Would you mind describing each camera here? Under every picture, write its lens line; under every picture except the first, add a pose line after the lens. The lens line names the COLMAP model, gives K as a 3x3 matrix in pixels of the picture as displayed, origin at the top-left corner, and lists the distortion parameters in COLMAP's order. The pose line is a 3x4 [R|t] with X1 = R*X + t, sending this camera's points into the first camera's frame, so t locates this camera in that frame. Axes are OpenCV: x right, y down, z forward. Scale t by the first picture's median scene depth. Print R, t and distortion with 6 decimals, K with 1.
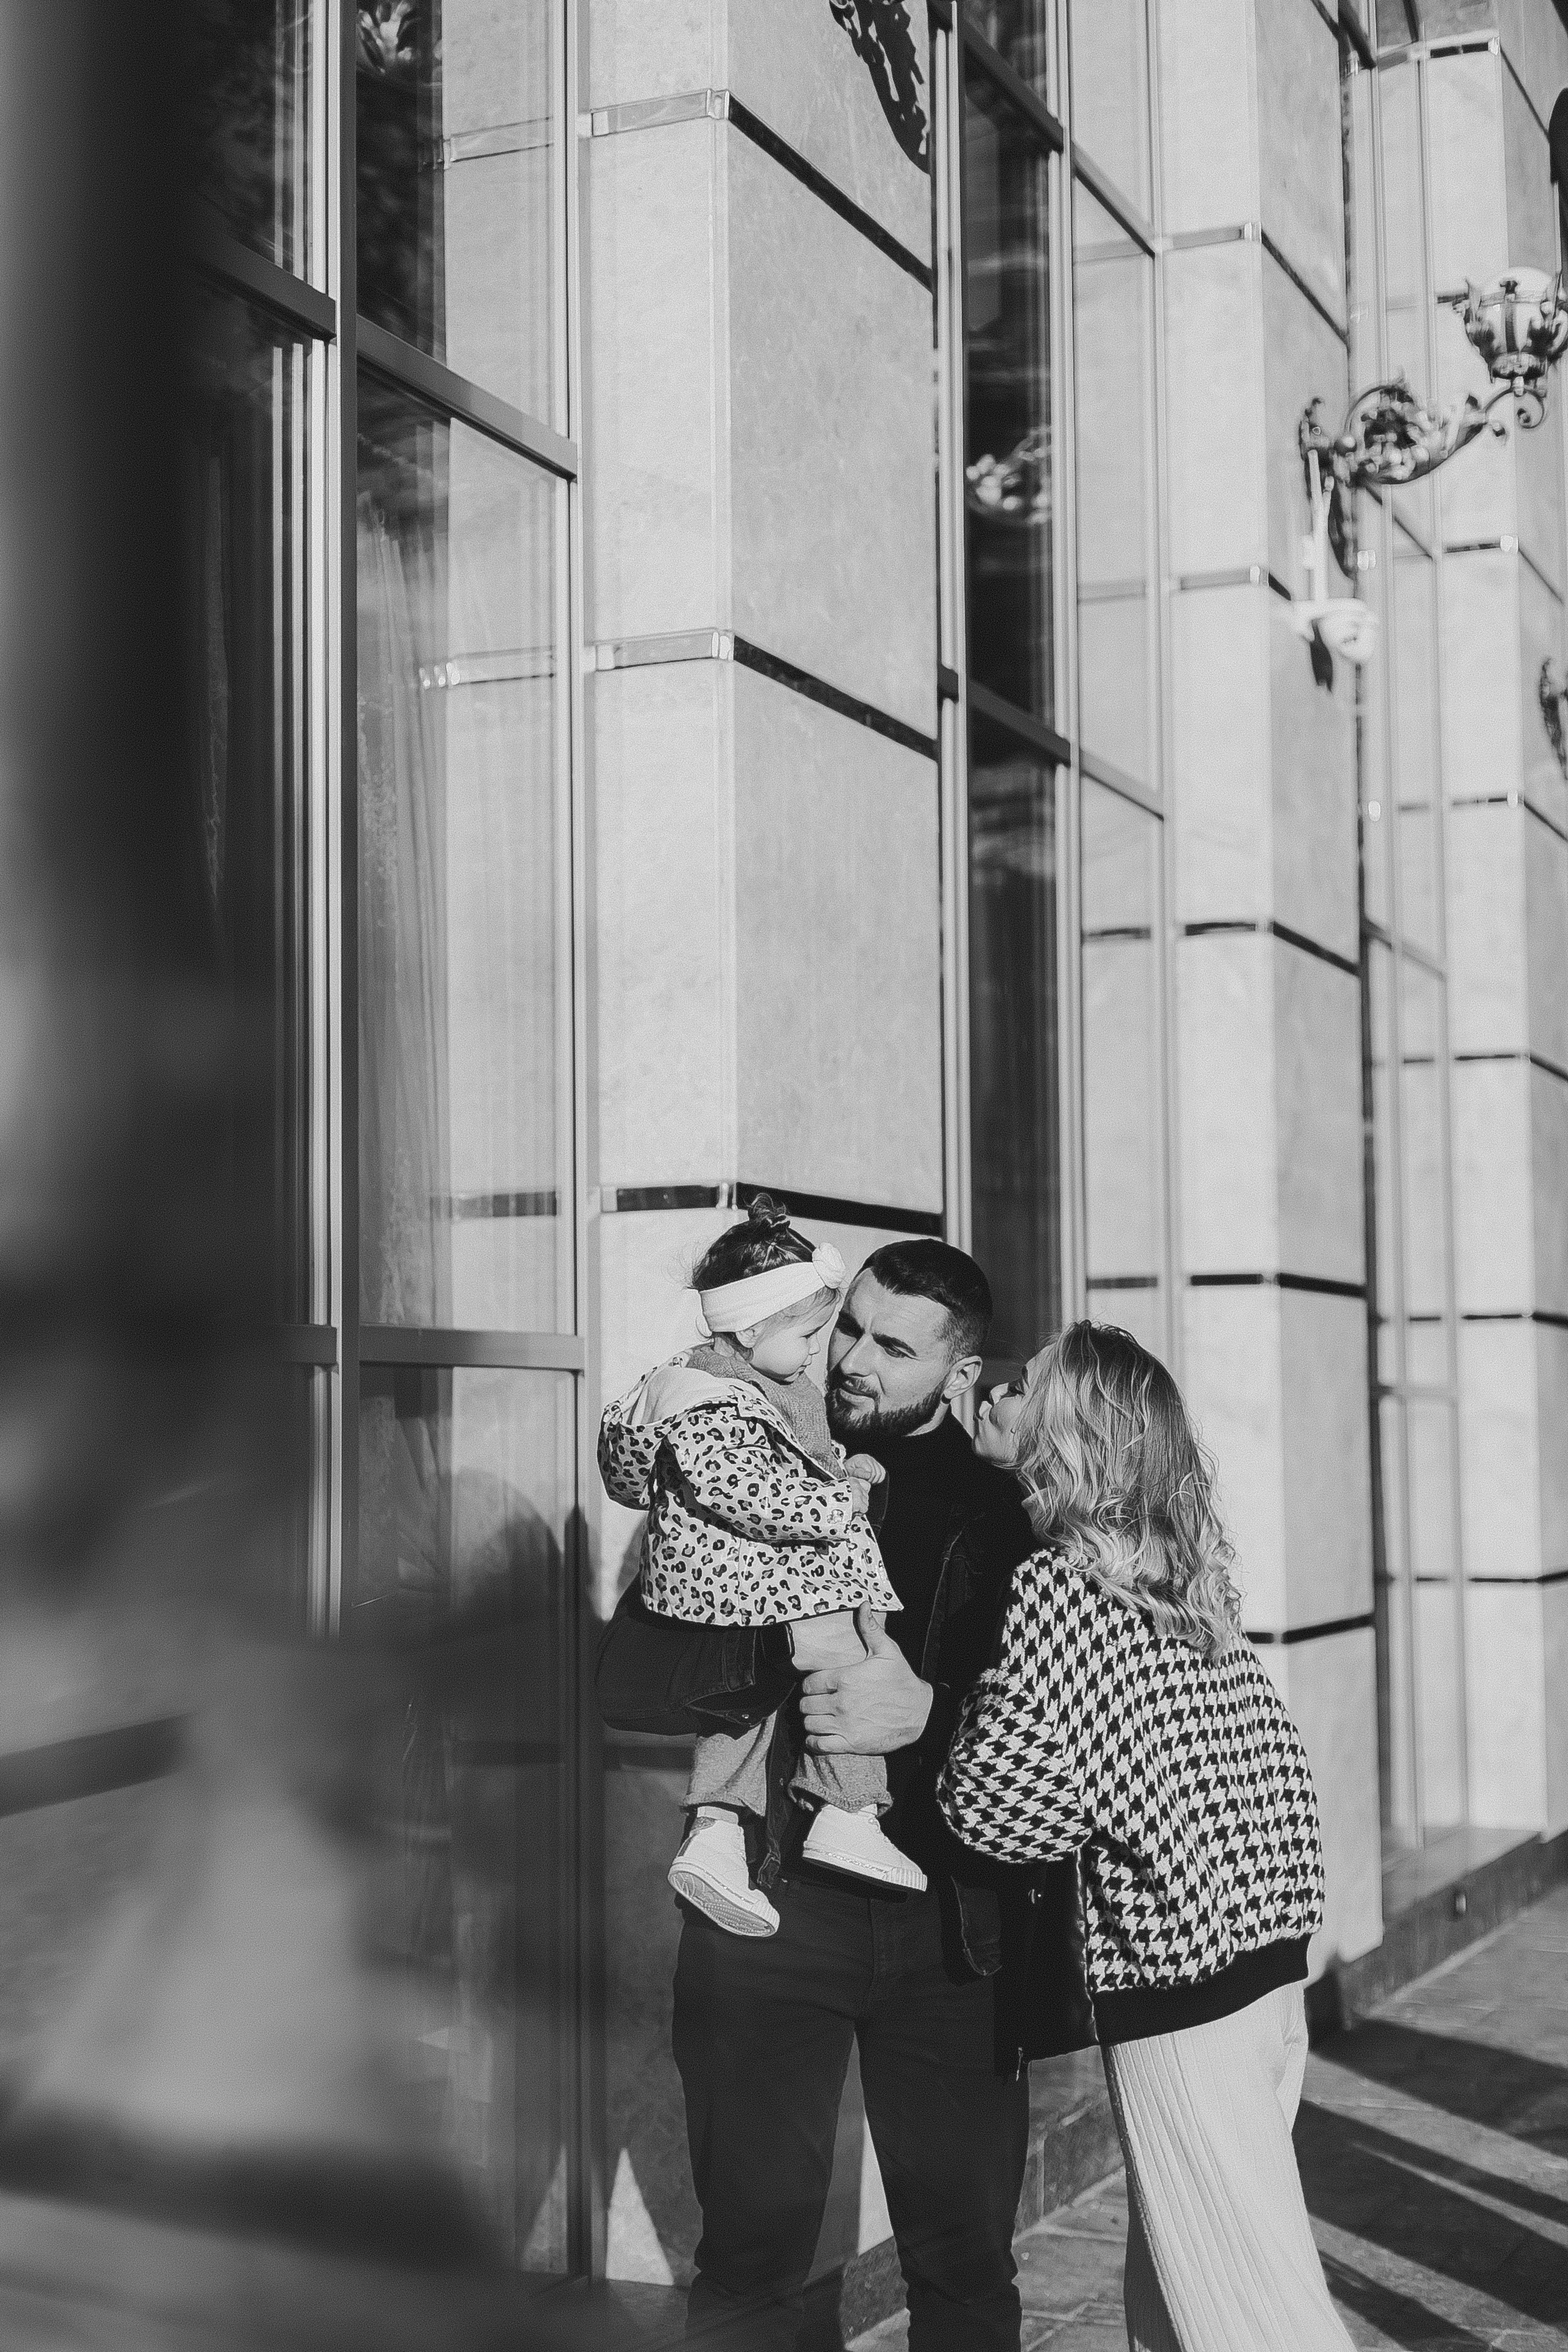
lens RADIAL K [[3348.3, 0, 784.0], [0, 3348.3, 1176.0], [0, 0, 1]] dist [0.143936, -0.794315]
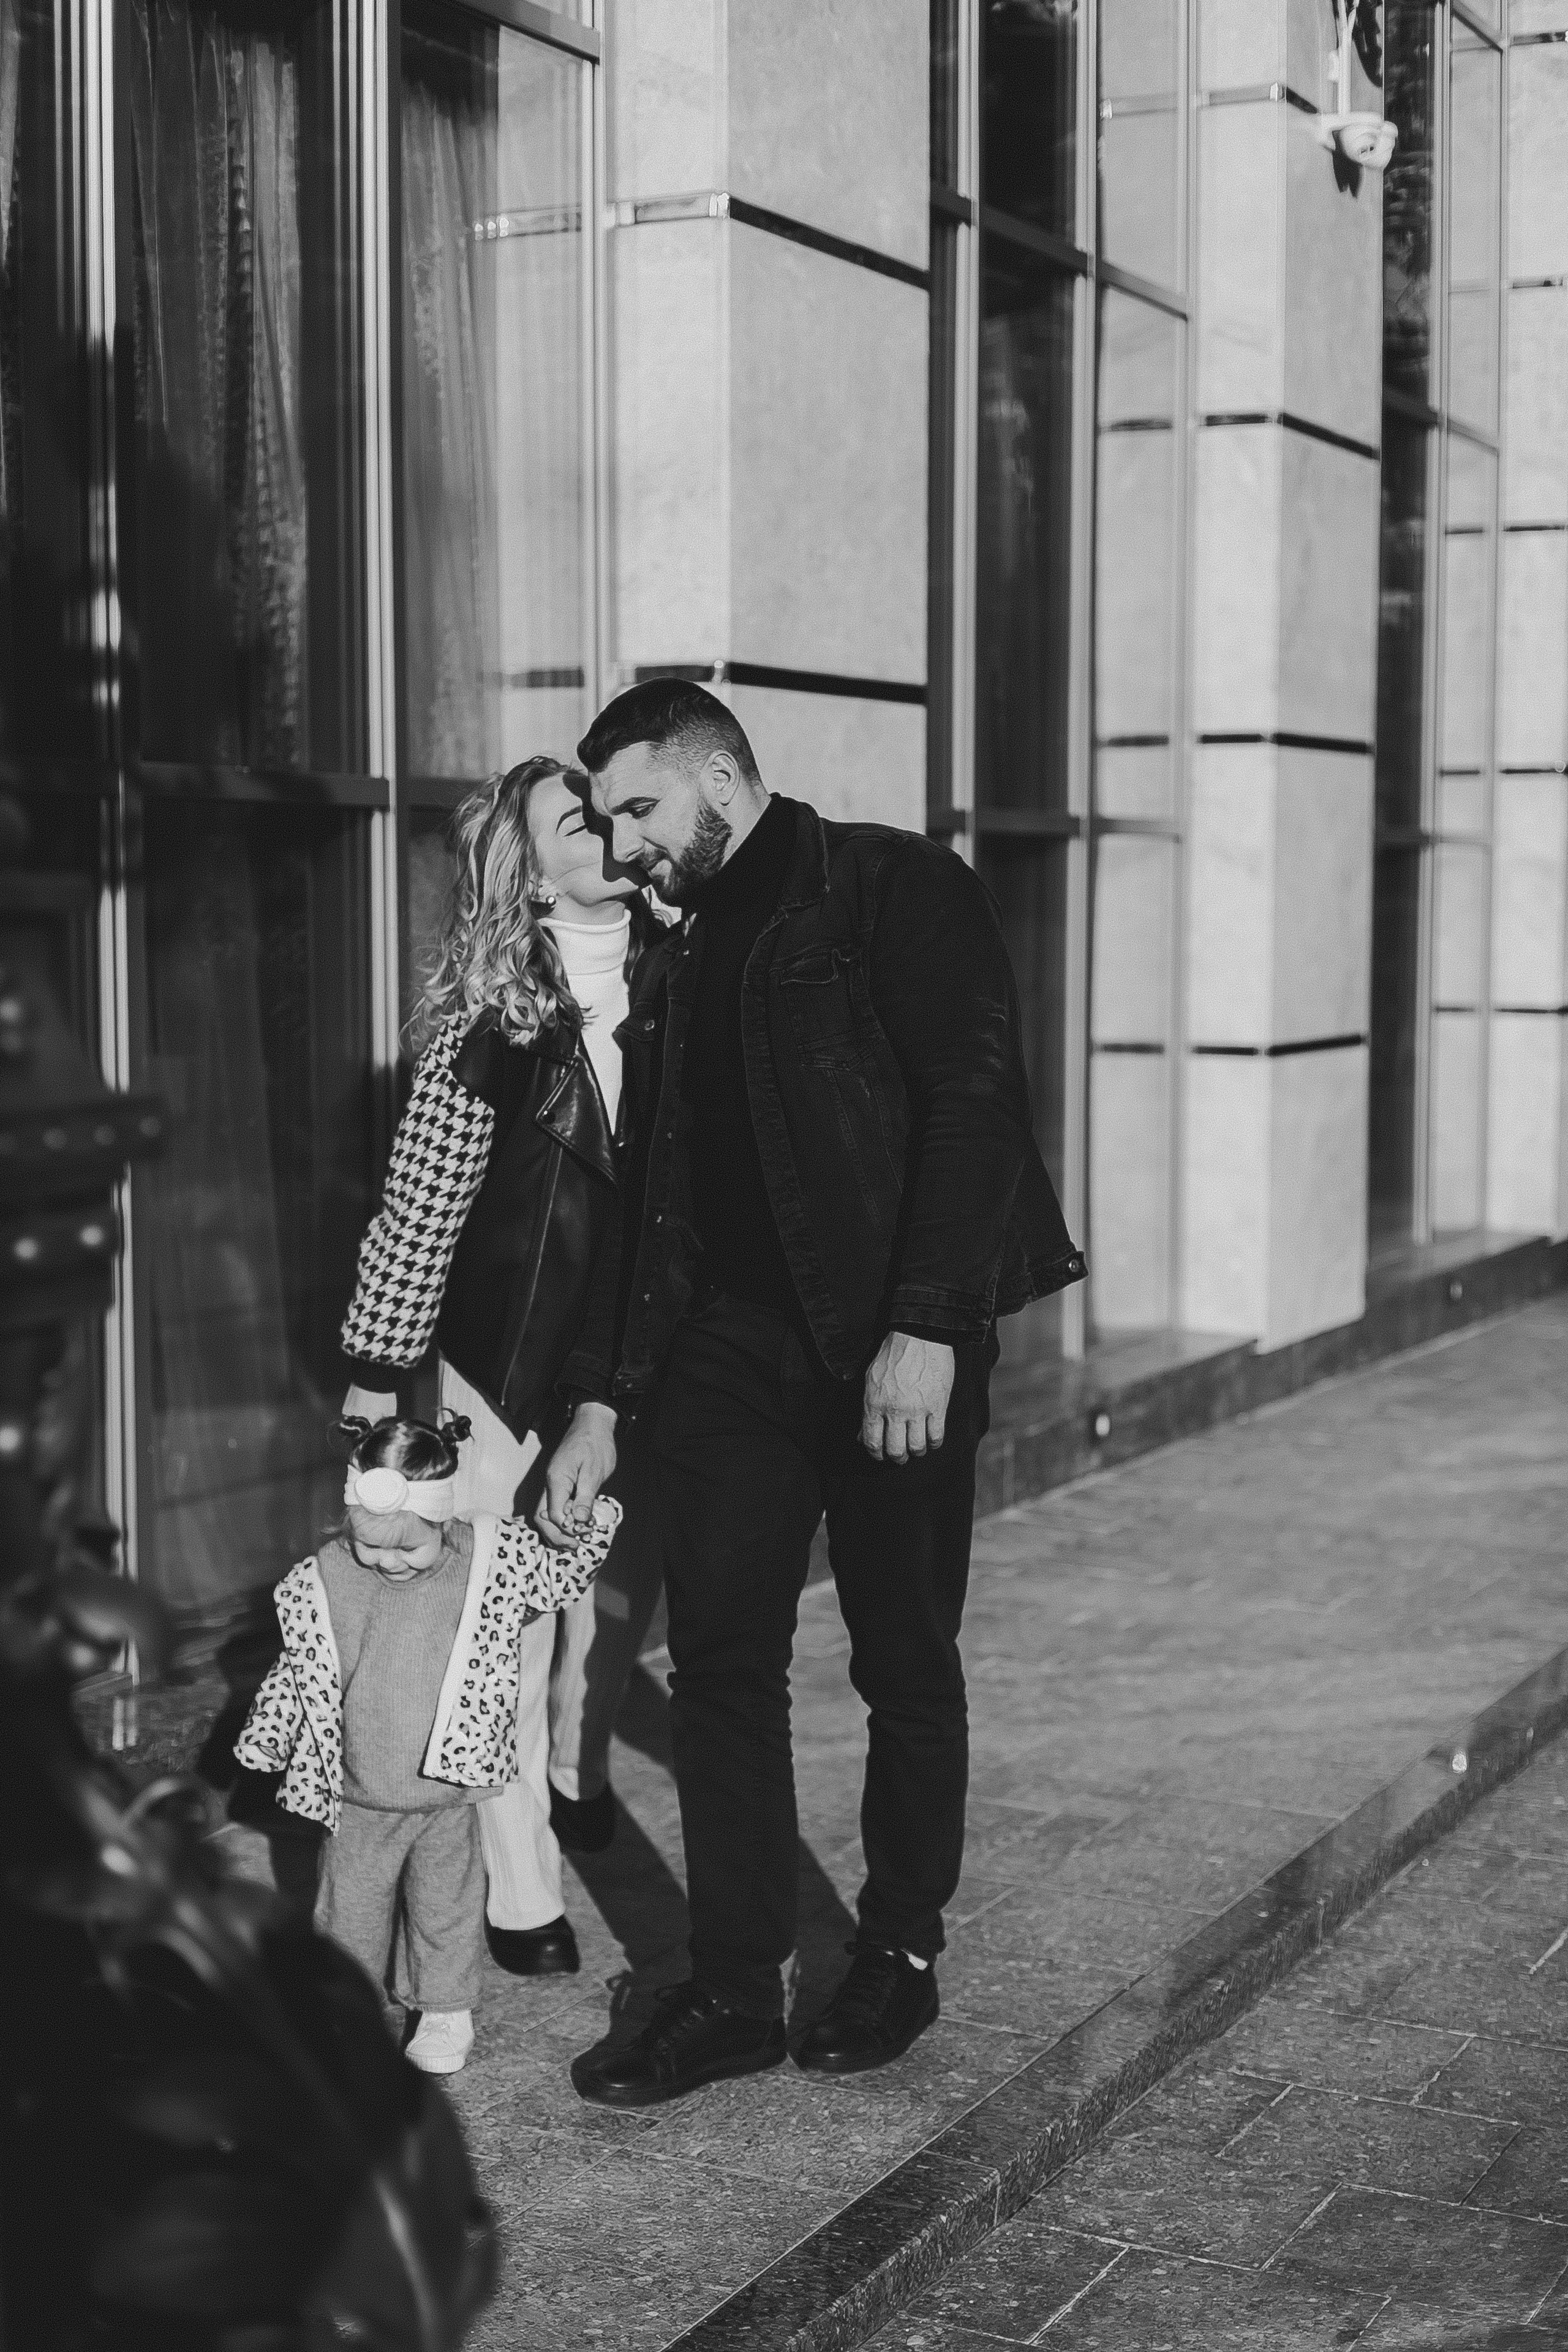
lens RADIAL K [[3348.3, 0, 784.0], [0, 3348.3, 1176.0], [0, 0, 1]] dist [0.143936, -0.794315]
pose [[0.997850, 0.016394, -0.063452, 0.080456], [-0.005728, 0.986319, 0.164748, -0.013864], [0.065285, -0.164030, 0.984293, -0.219963]]
